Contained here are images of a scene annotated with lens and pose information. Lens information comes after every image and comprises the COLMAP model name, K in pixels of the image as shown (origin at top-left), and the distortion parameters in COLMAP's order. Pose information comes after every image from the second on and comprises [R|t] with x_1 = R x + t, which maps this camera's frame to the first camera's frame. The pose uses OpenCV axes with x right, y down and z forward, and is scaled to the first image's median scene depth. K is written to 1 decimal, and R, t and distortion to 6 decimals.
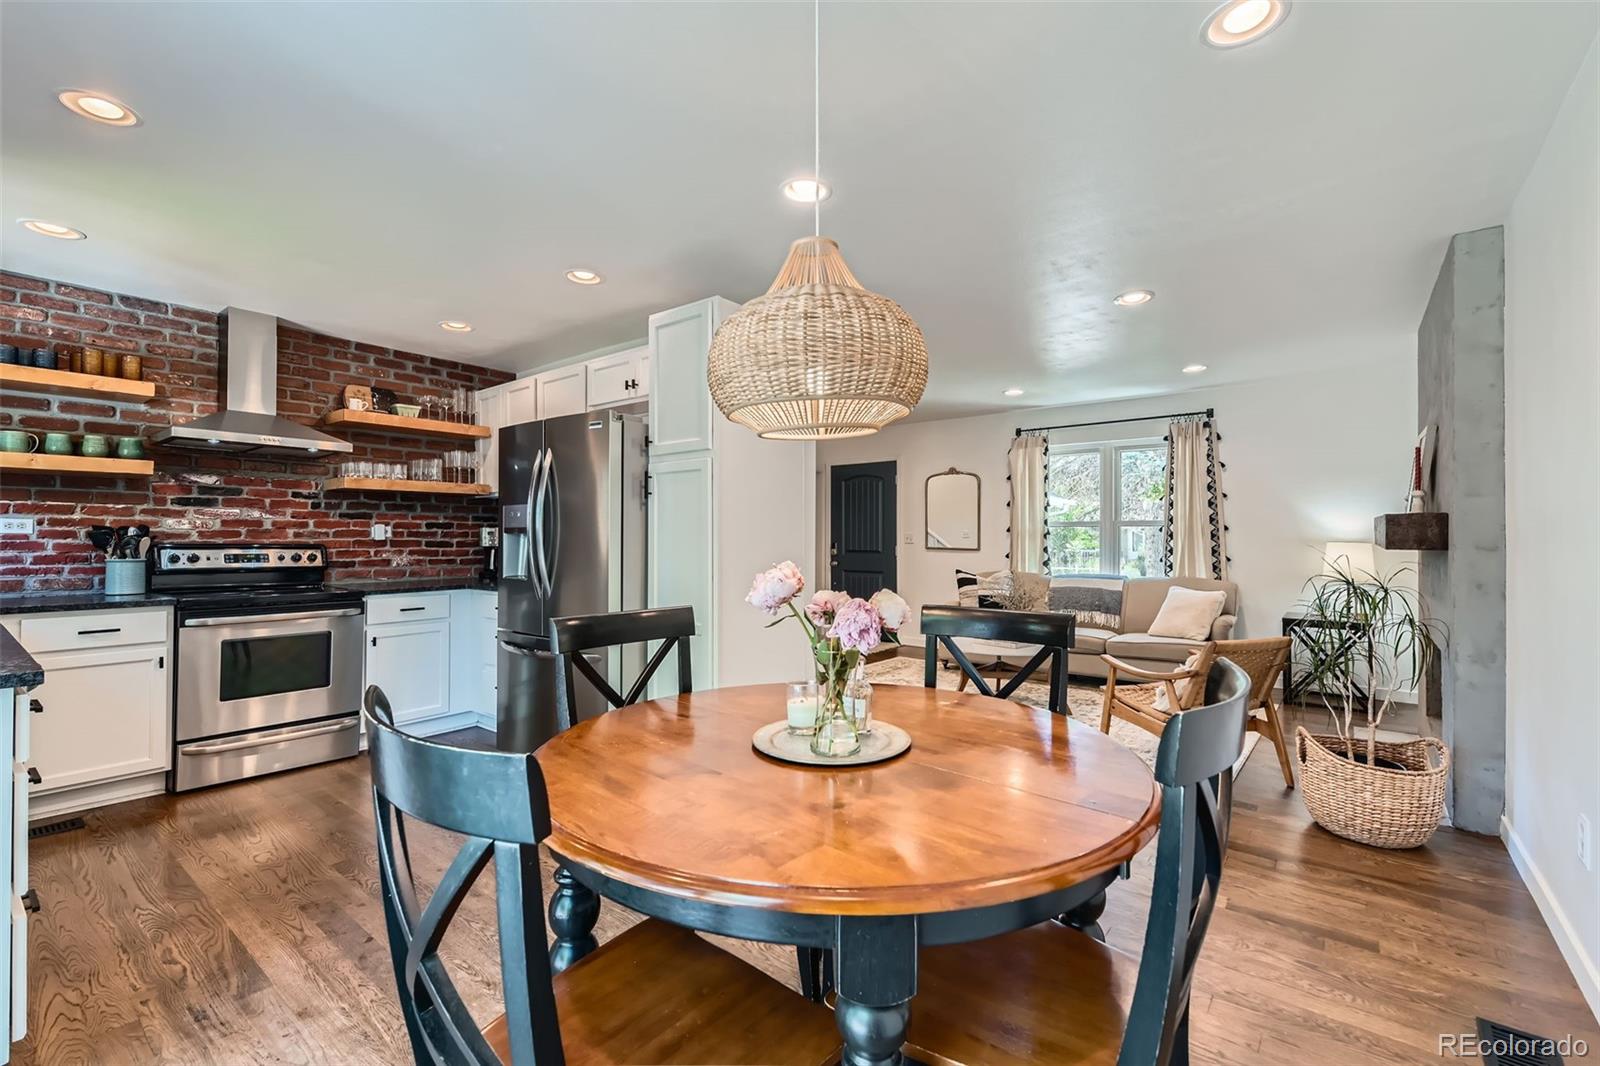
lens RADIAL K [[682.3, 0, 812.0], [0, 682.3, 530.1], [0, 0, 1]] dist [0.013092, -0.007878]
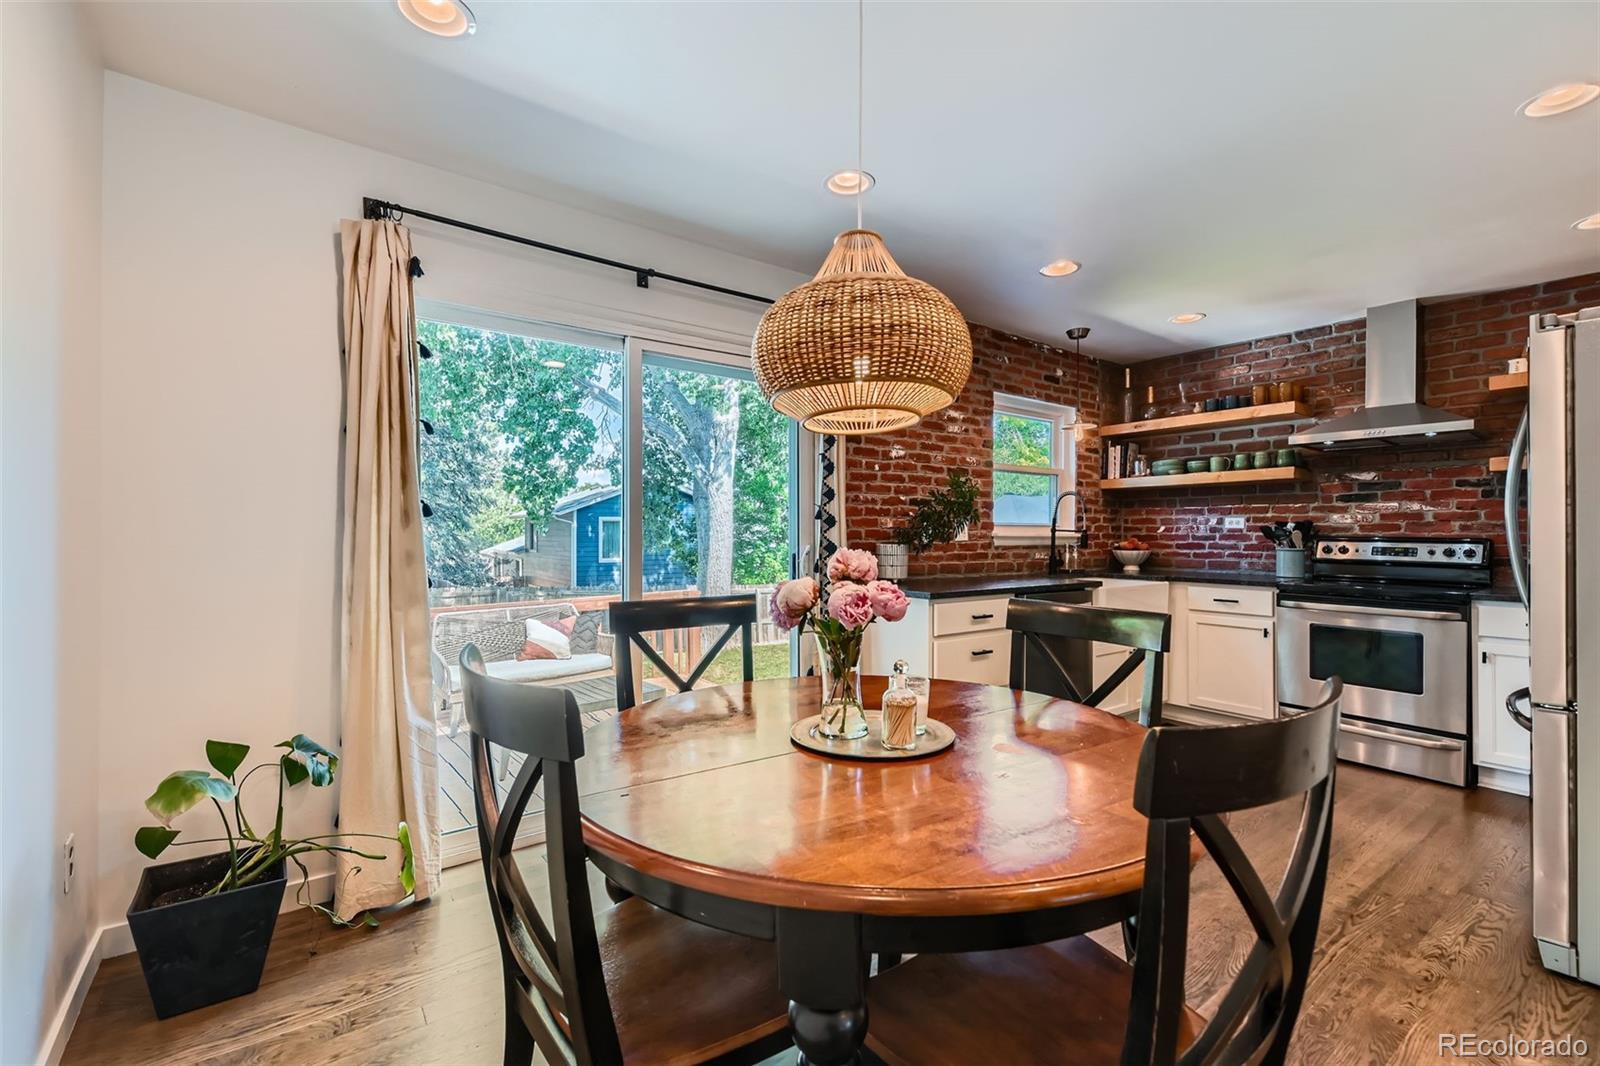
lens RADIAL K [[682.3, 0, 800.9], [0, 682.3, 530.0], [0, 0, 1]] dist [0.013092, -0.007878]
pose [[-0.268882, -0.005659, -0.963156, 0.375037], [0.008976, 0.999925, -0.008381, 0.010491], [0.963131, -0.010898, -0.268811, 0.444623]]
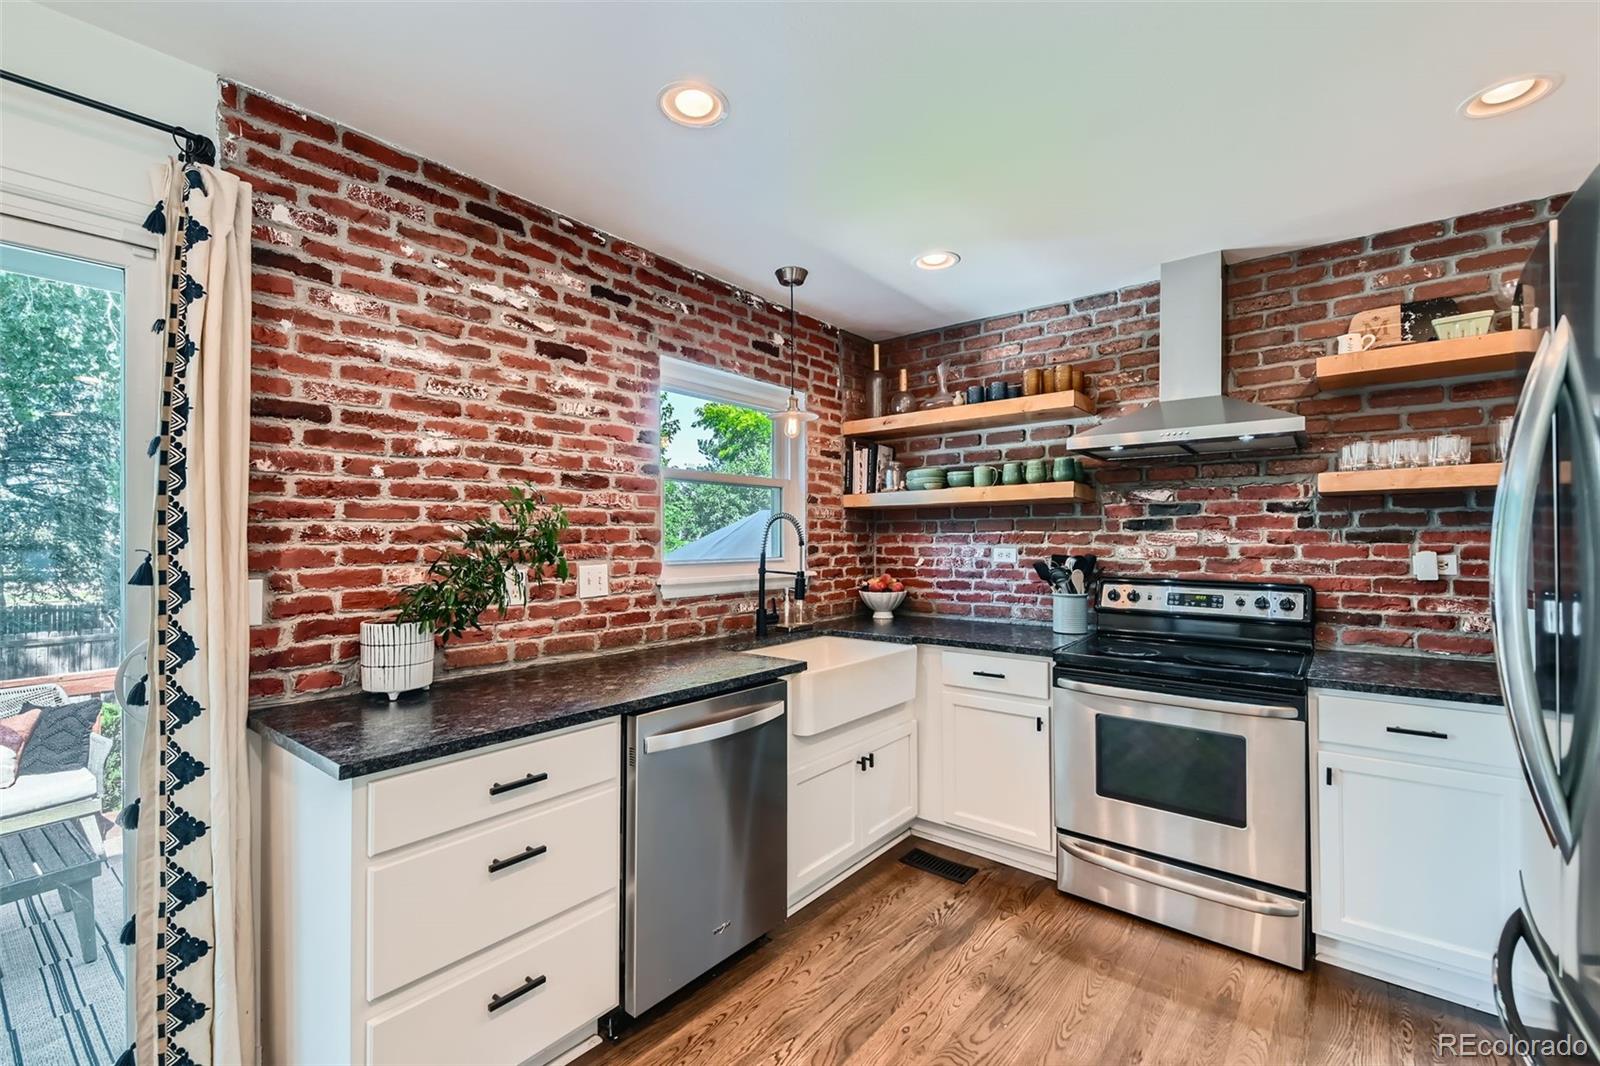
lens RADIAL K [[682.3, 0, 802.9], [0, 682.3, 535.1], [0, 0, 1]] dist [0.013092, -0.007878]
pose [[-0.024655, -0.006822, -0.999673, -0.090805], [0.015671, 0.999851, -0.007210, -0.029616], [0.999573, -0.015844, -0.024544, 0.614481]]
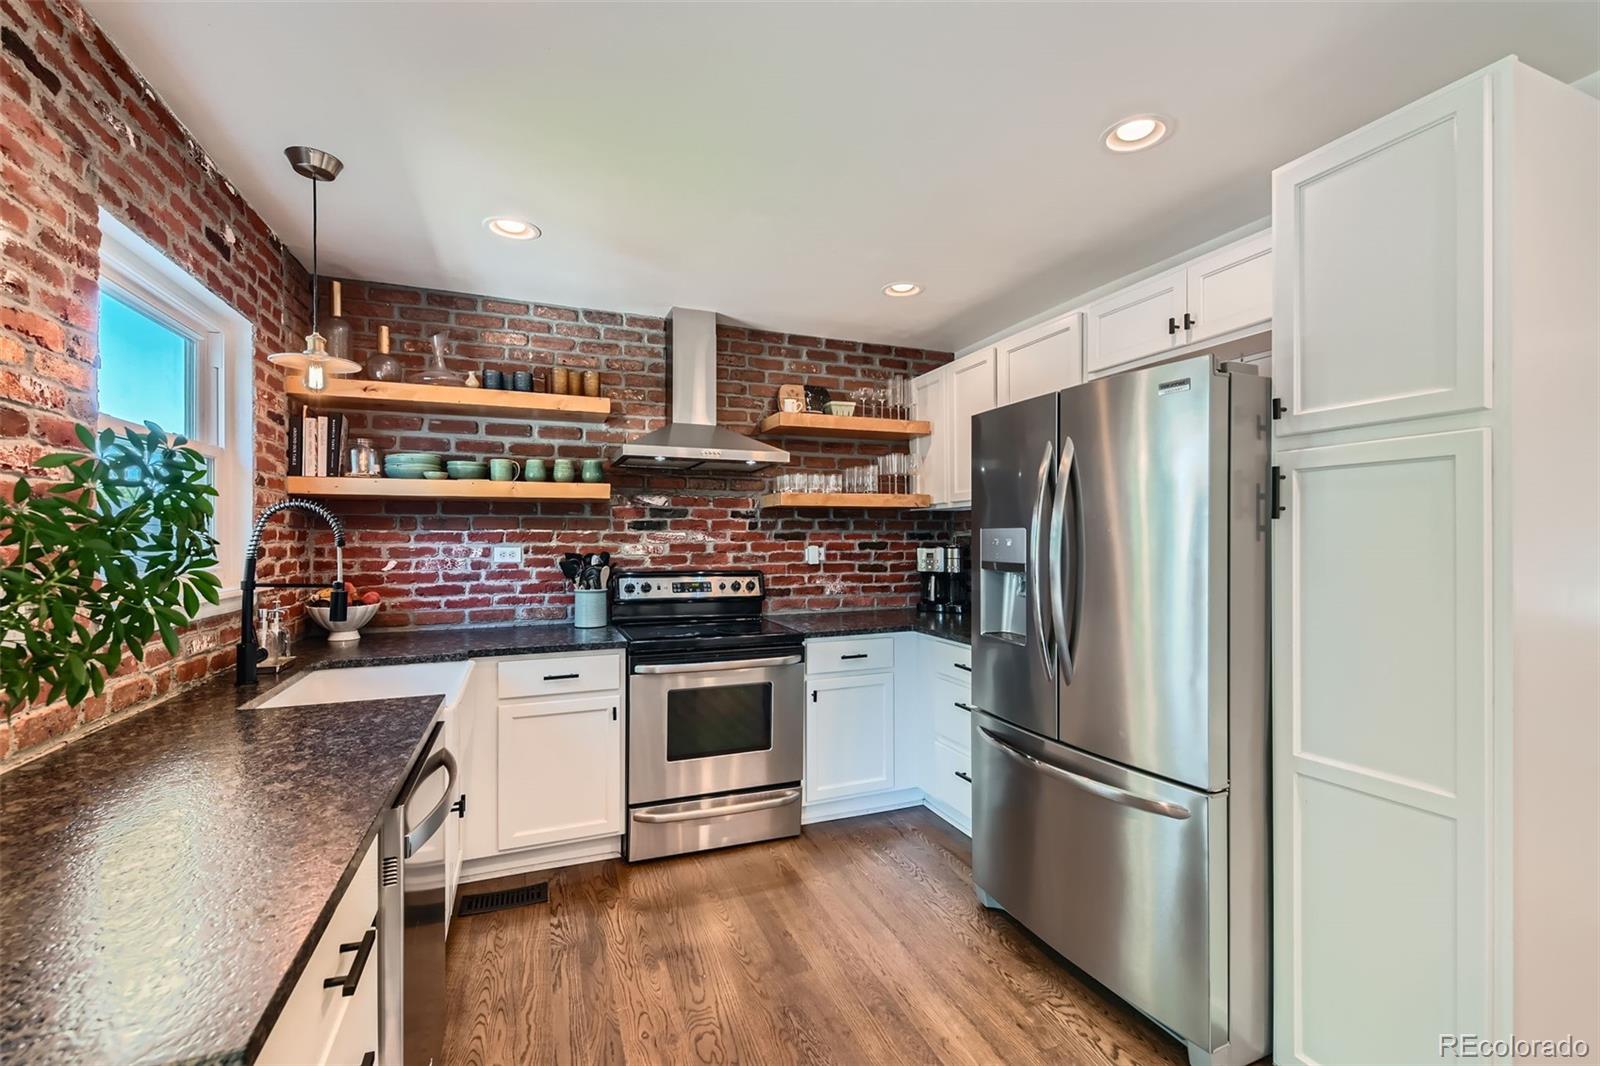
lens RADIAL K [[682.3, 0, 810.9], [0, 682.3, 538.4], [0, 0, 1]] dist [0.013092, -0.007878]
pose [[0.864296, 0.000484, -0.502984, -0.243506], [0.007337, 0.999881, 0.013569, -0.034459], [0.502931, -0.015418, 0.864189, 0.311827]]
